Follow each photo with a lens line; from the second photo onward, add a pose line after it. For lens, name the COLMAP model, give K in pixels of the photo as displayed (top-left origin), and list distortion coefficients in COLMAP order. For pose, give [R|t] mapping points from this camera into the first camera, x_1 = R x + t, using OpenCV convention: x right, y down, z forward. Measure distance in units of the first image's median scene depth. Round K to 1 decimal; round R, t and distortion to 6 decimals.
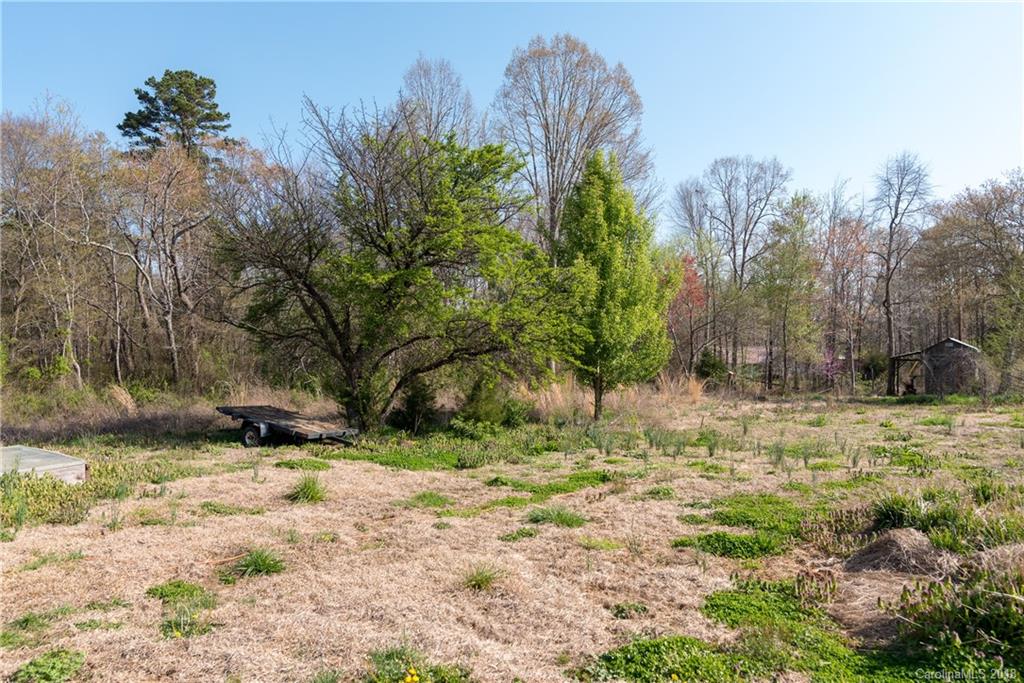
lens RADIAL K [[684.6, 0, 511.8], [0, 684.6, 340.4], [0, 0, 1]] dist [-0.001288, -0.000166]
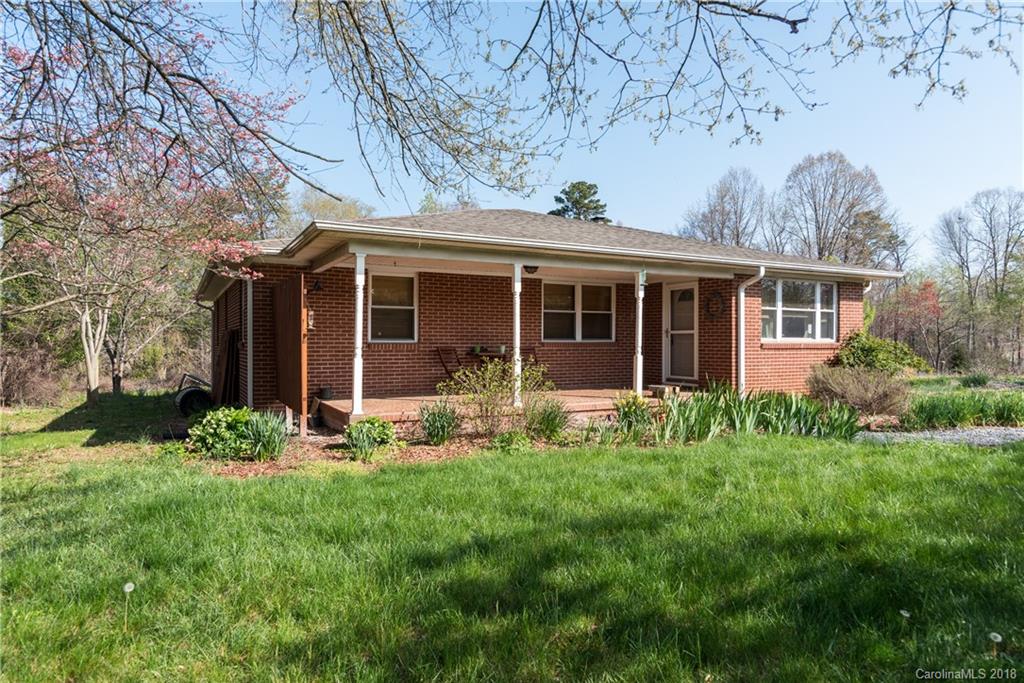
lens RADIAL K [[621.8, 0, 509.7], [0, 621.8, 336.6], [0, 0, 1]] dist [0.001895, 0.001446]
pose [[0.903176, -0.008983, -0.429177, 0.018604], [0.006403, 0.999952, -0.007453, -0.000775], [0.429223, 0.003984, 0.903190, -0.449070]]
